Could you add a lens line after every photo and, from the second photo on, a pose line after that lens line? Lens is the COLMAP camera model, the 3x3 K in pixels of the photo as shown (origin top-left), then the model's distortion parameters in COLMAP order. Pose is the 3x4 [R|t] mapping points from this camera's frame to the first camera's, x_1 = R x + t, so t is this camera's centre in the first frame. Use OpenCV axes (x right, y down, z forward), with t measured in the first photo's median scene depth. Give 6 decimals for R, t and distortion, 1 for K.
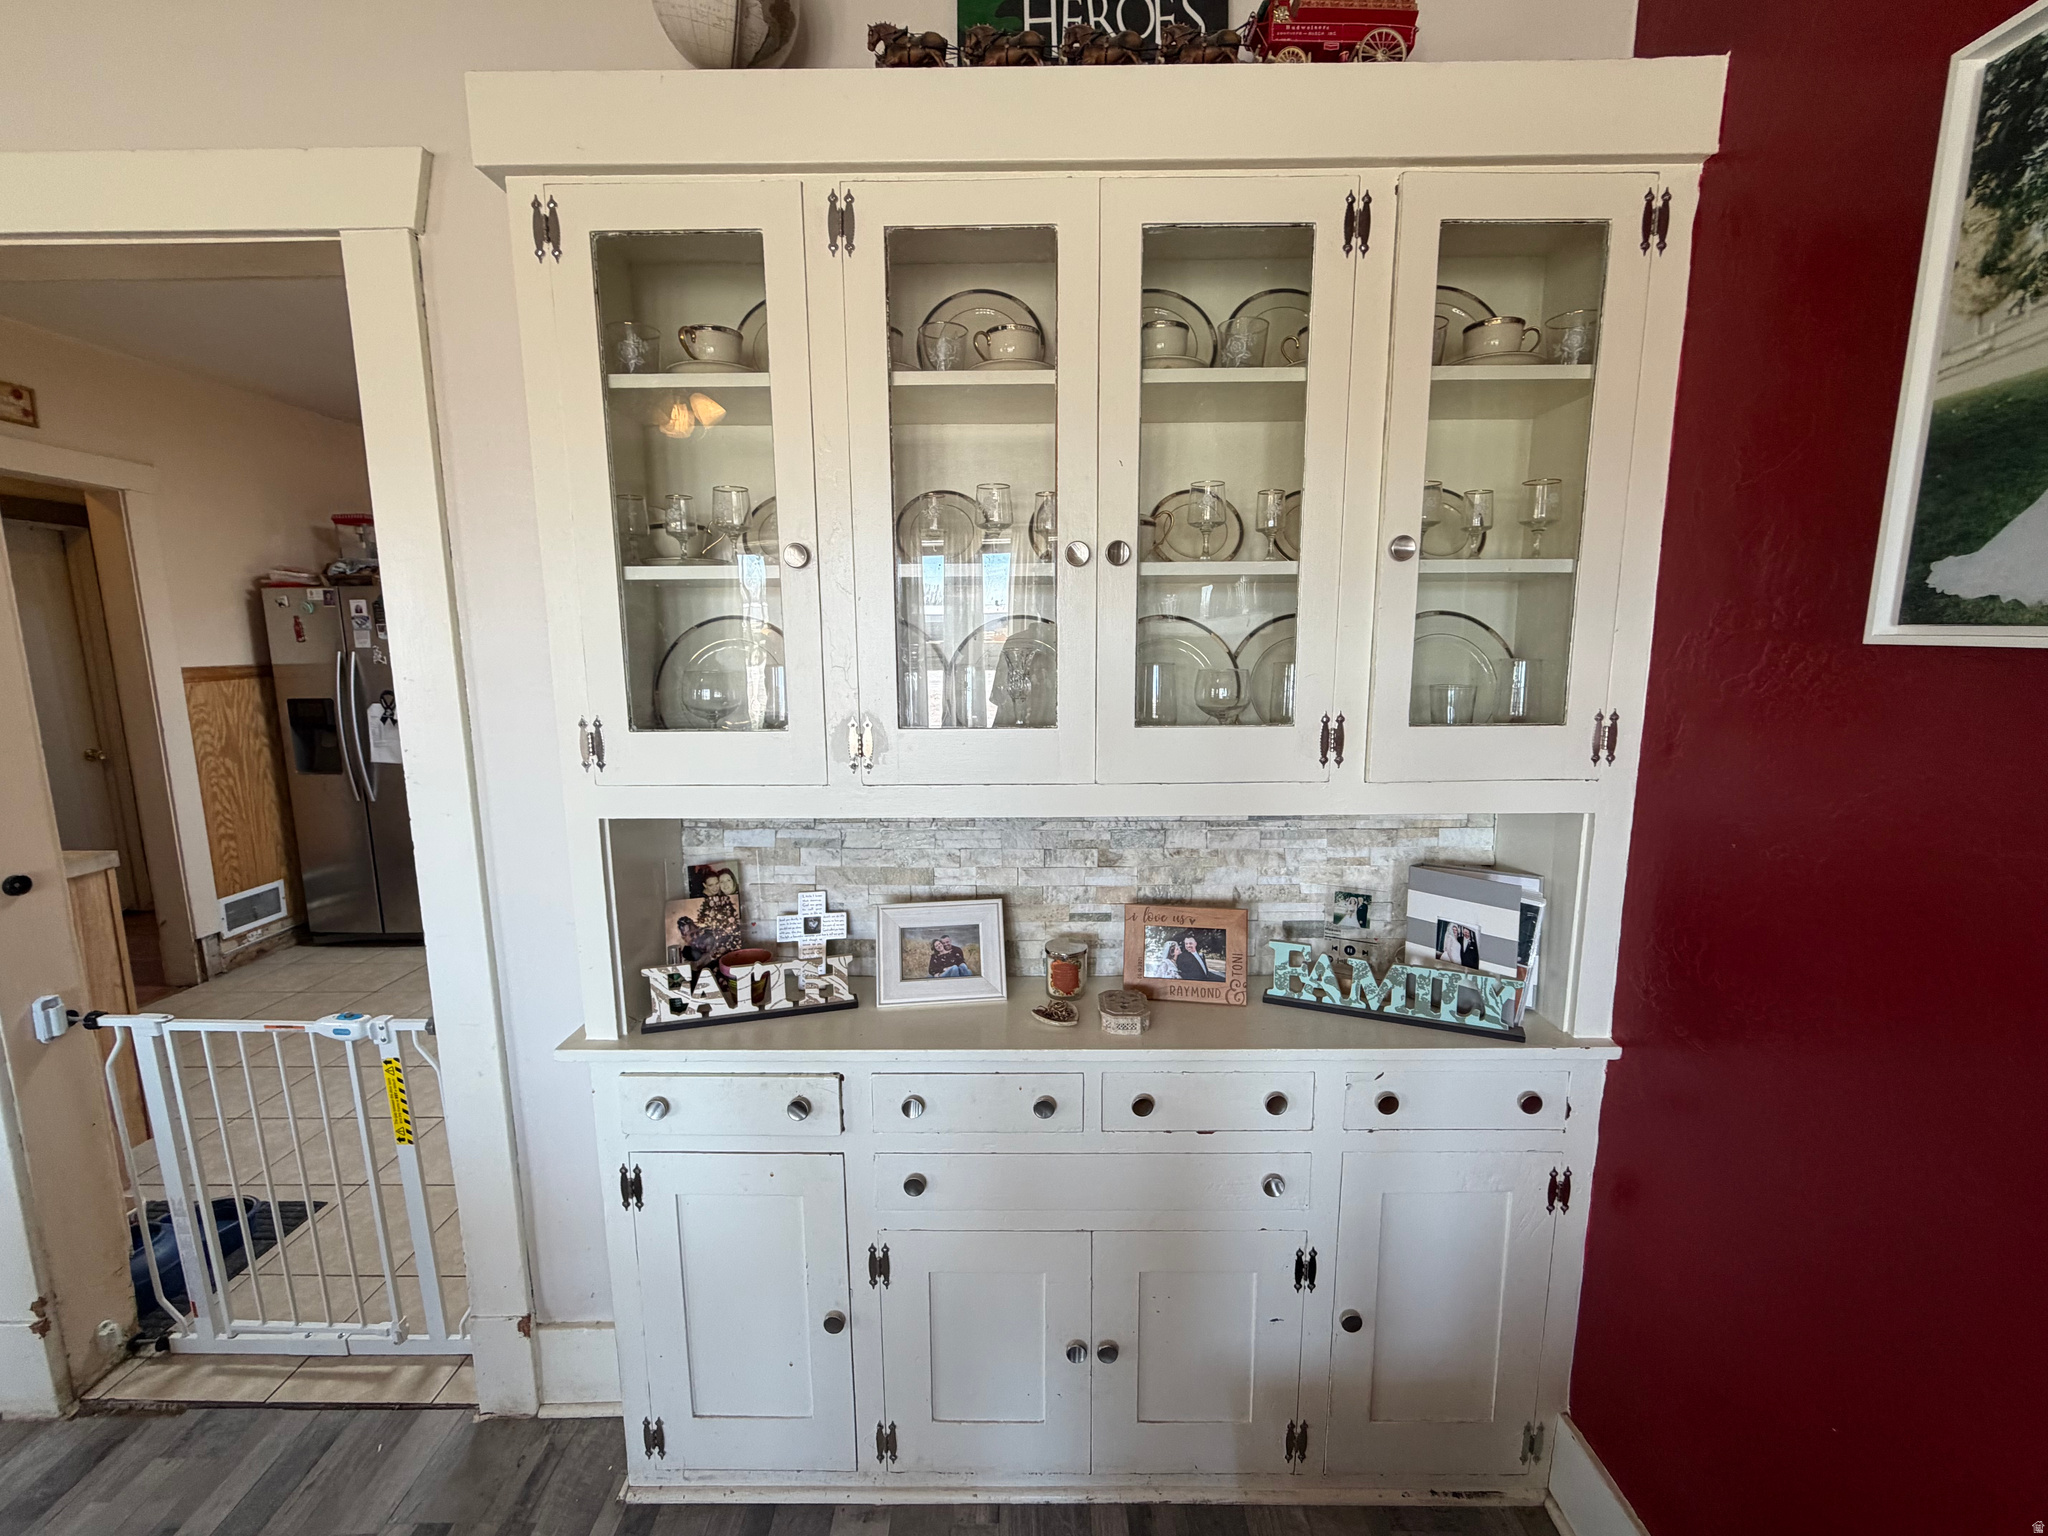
lens RADIAL K [[819.1, 0, 1016.5], [0, 819.1, 767.6], [0, 0, 1]] dist [-0.001330, 0.000099]
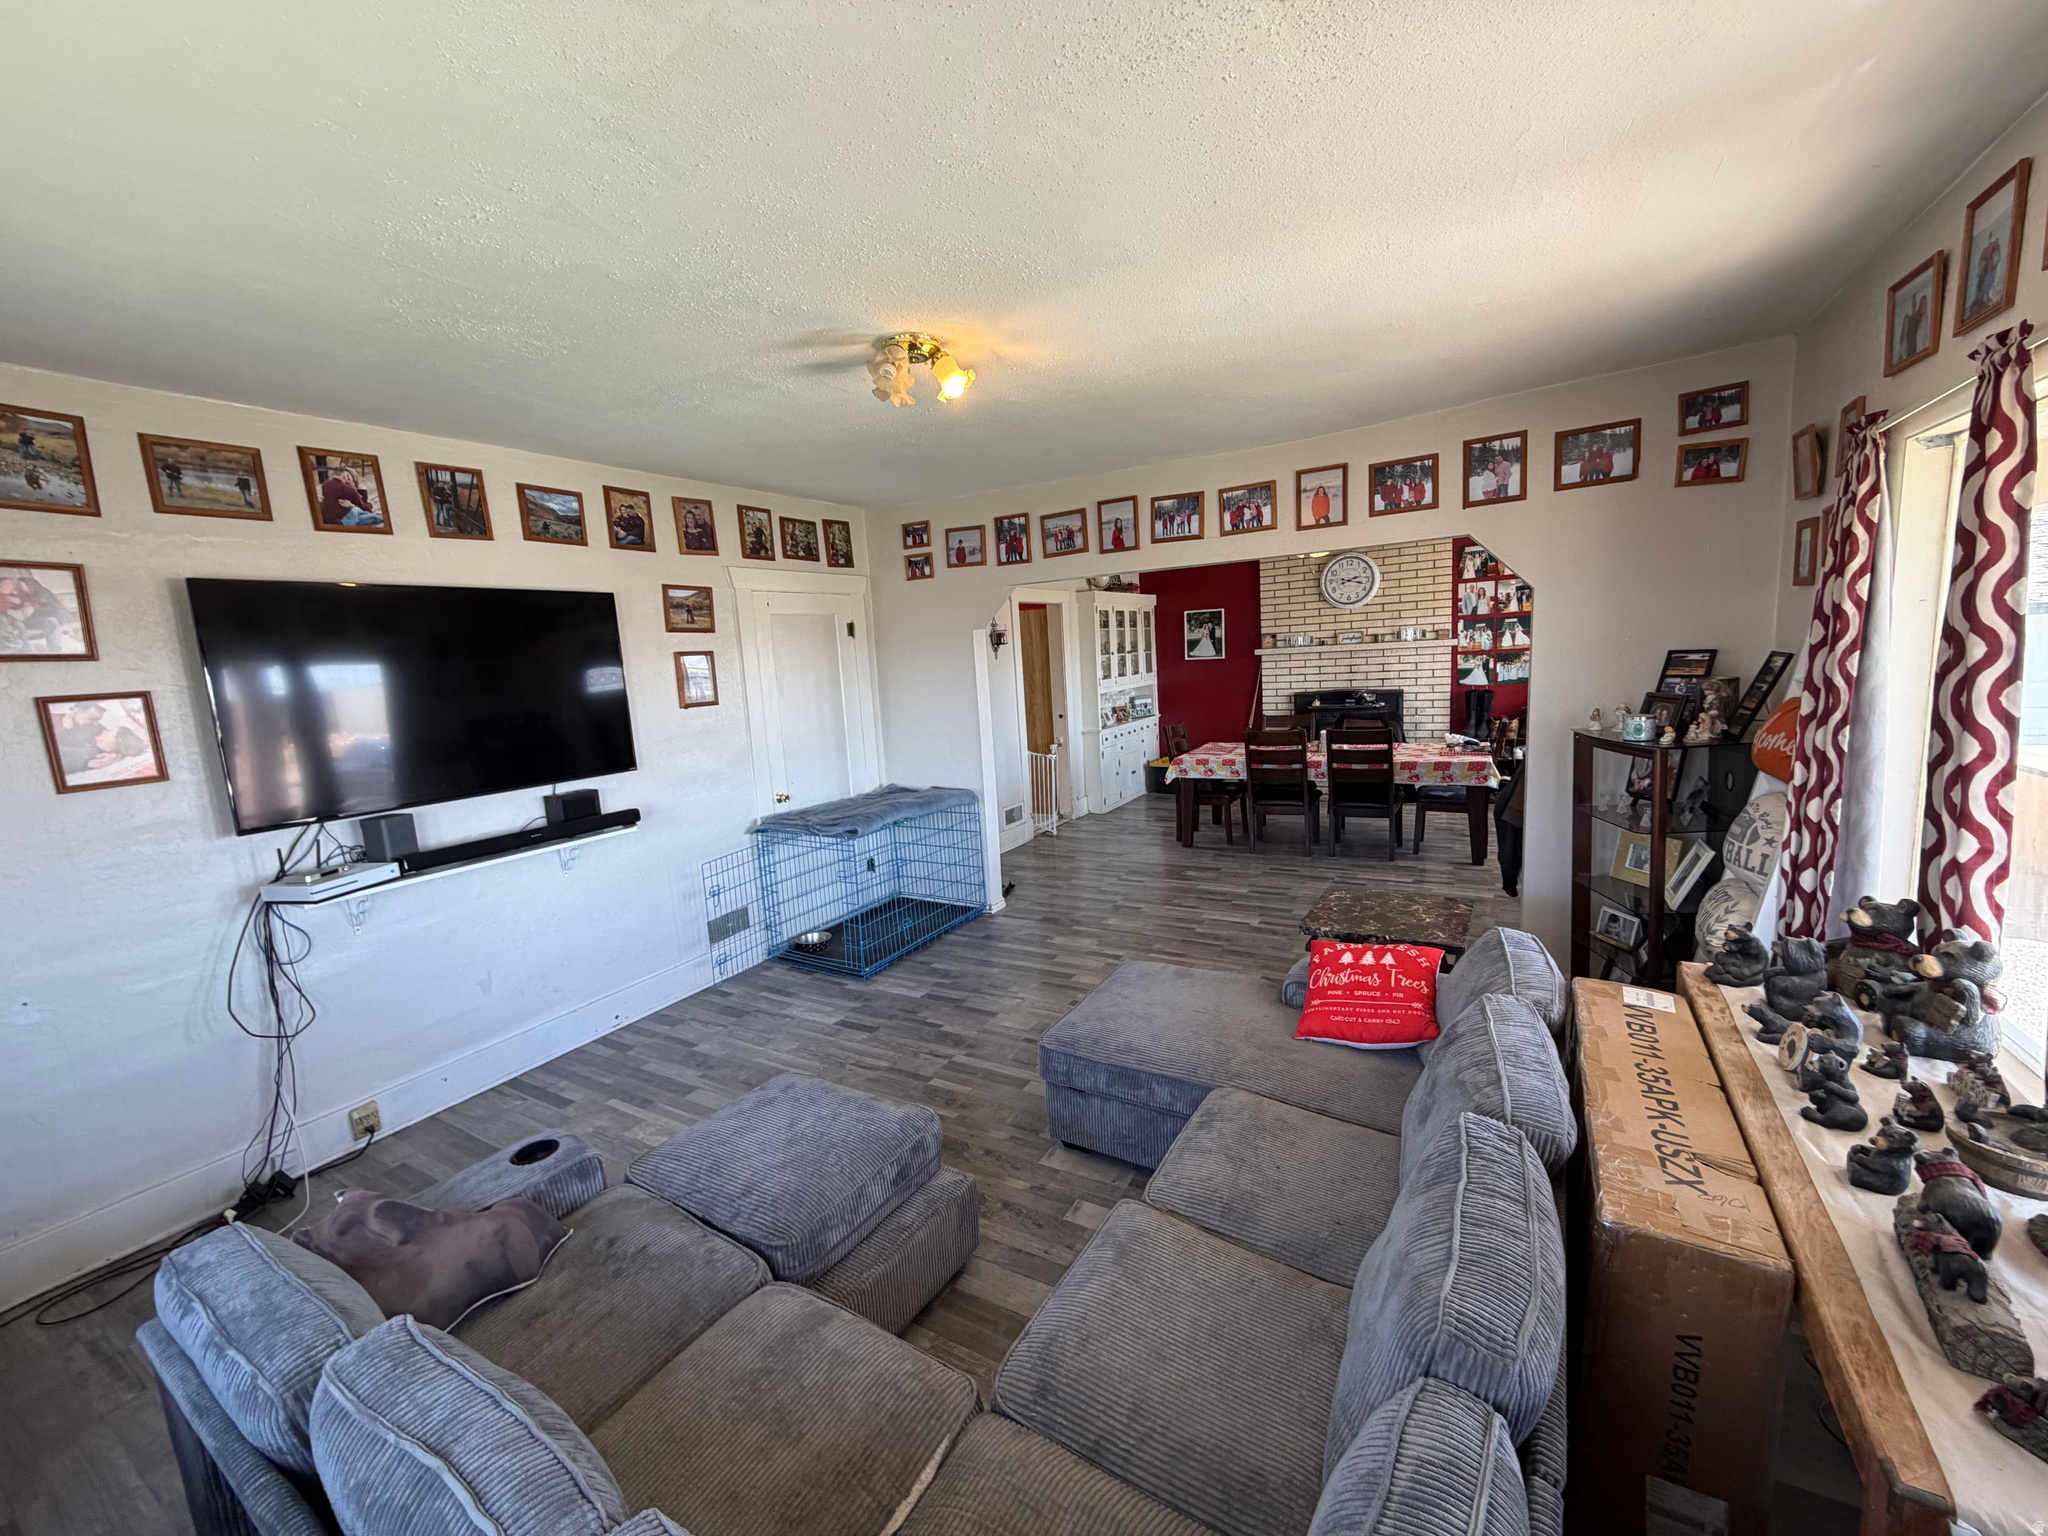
lens RADIAL K [[819.1, 0, 1016.4], [0, 819.1, 766.4], [0, 0, 1]] dist [-0.001330, 0.000099]
pose [[0.498684, -0.147249, 0.854185, -2.188165], [0.193862, 0.979448, 0.055664, 0.046190], [-0.844827, 0.137835, 0.516981, -0.582356]]
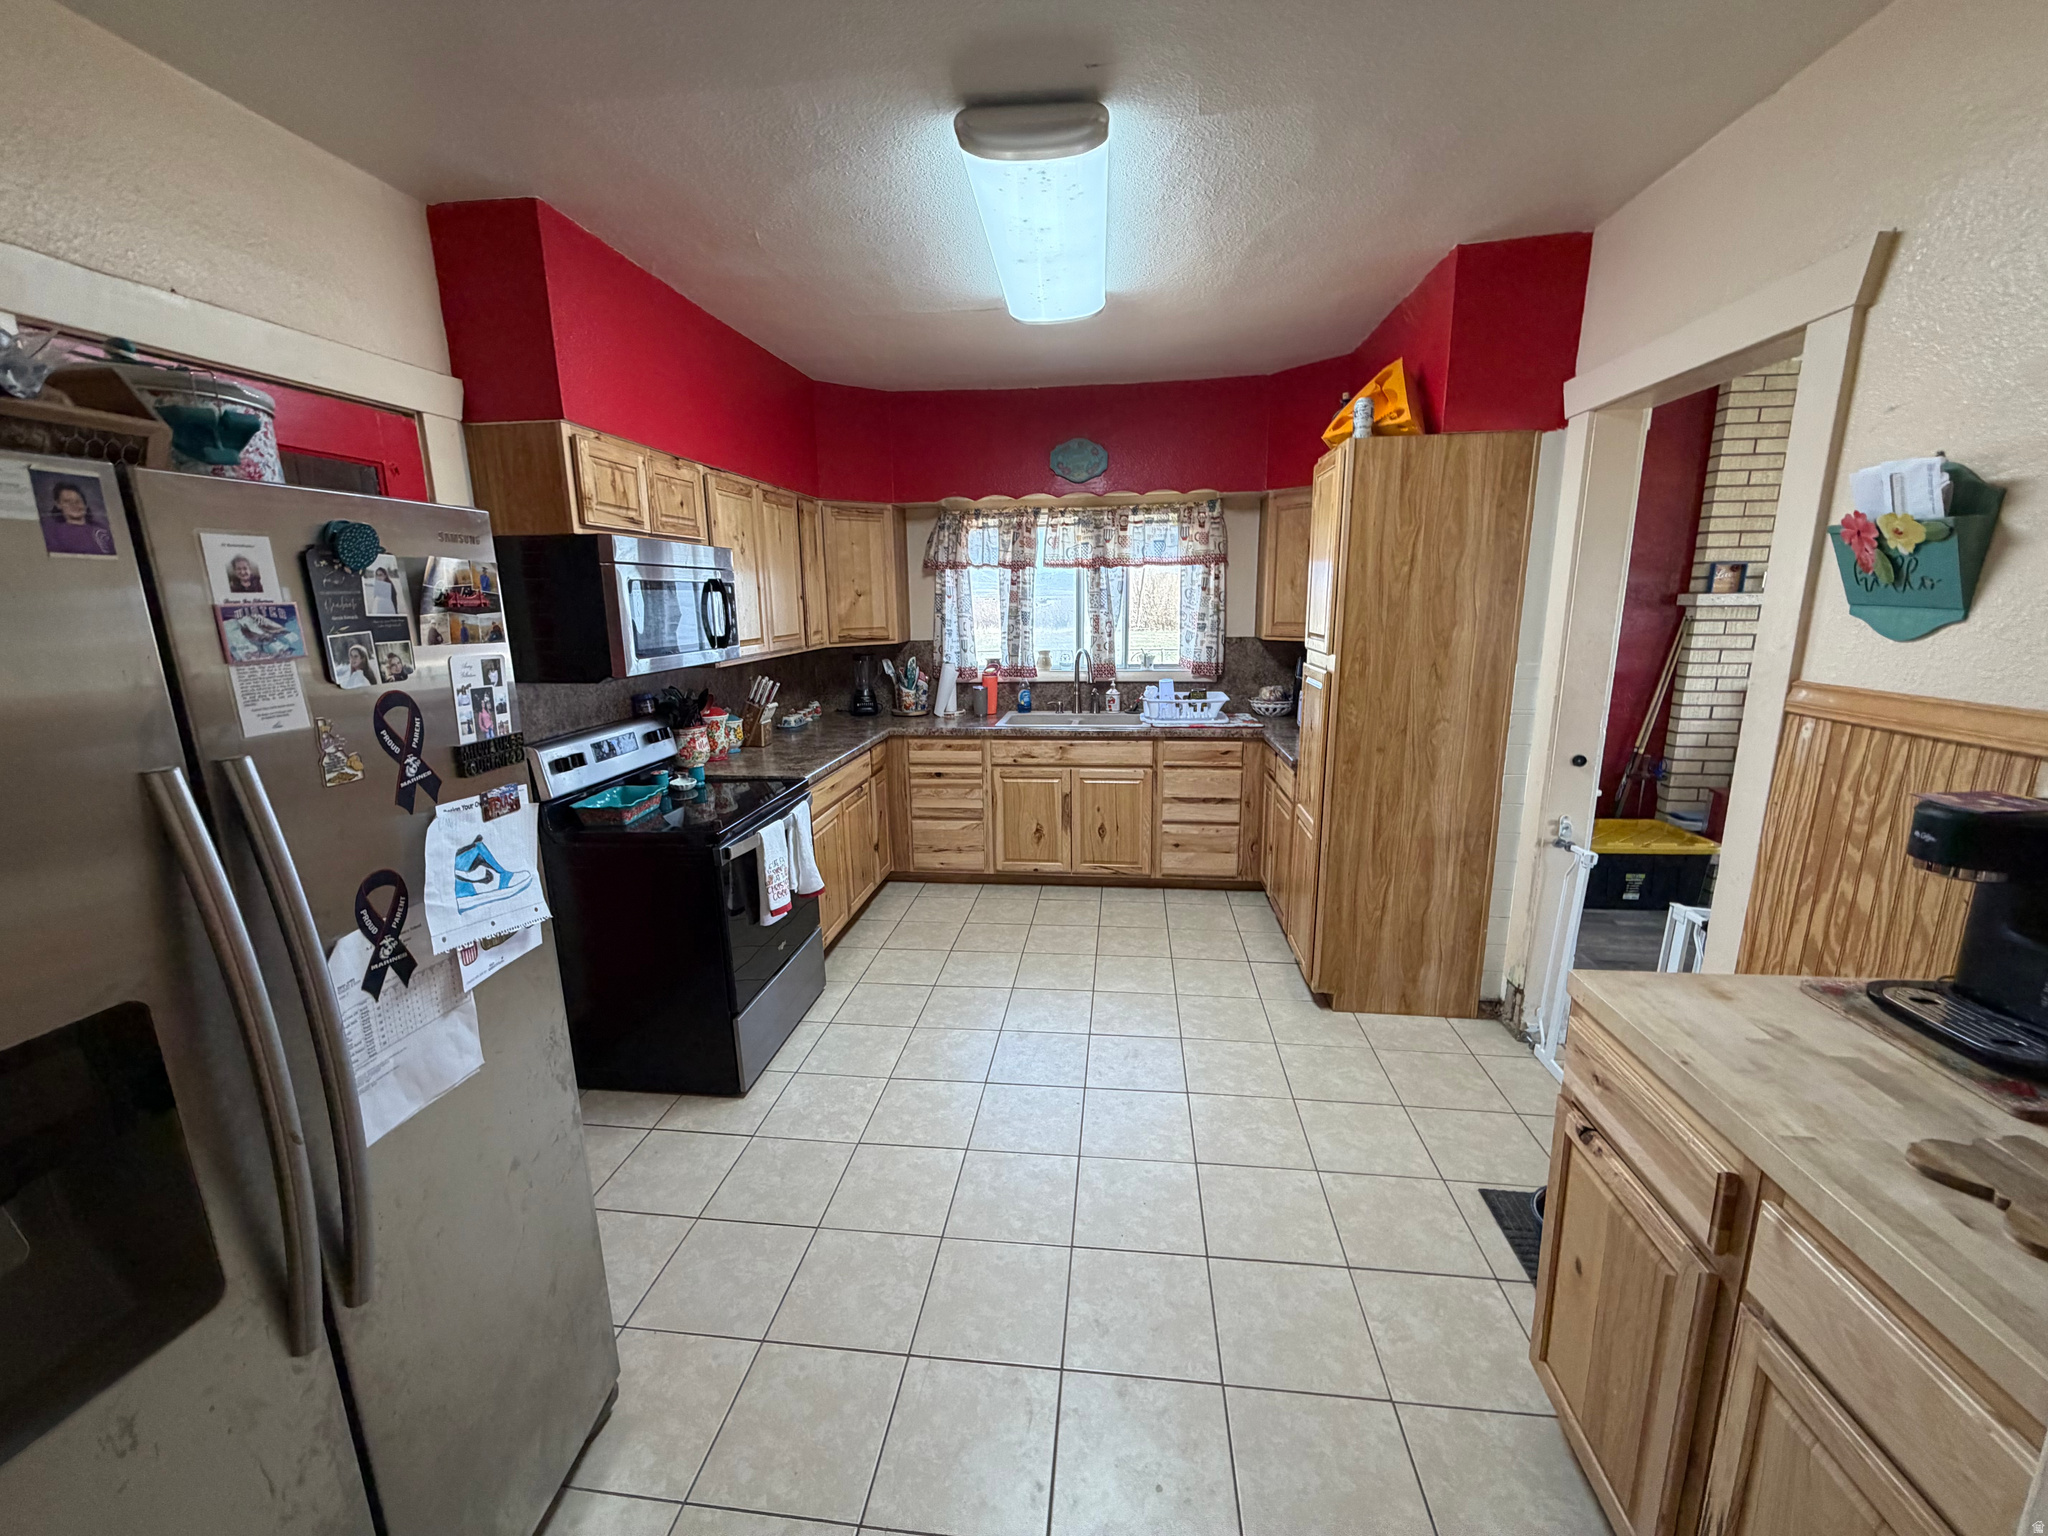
lens RADIAL K [[819.1, 0, 1011.9], [0, 819.1, 765.6], [0, 0, 1]] dist [-0.001330, 0.000099]
pose [[0.118231, -0.201122, 0.972405, -1.050554], [0.169144, 0.969041, 0.179860, -0.149791], [-0.978474, 0.143212, 0.148589, 0.781475]]
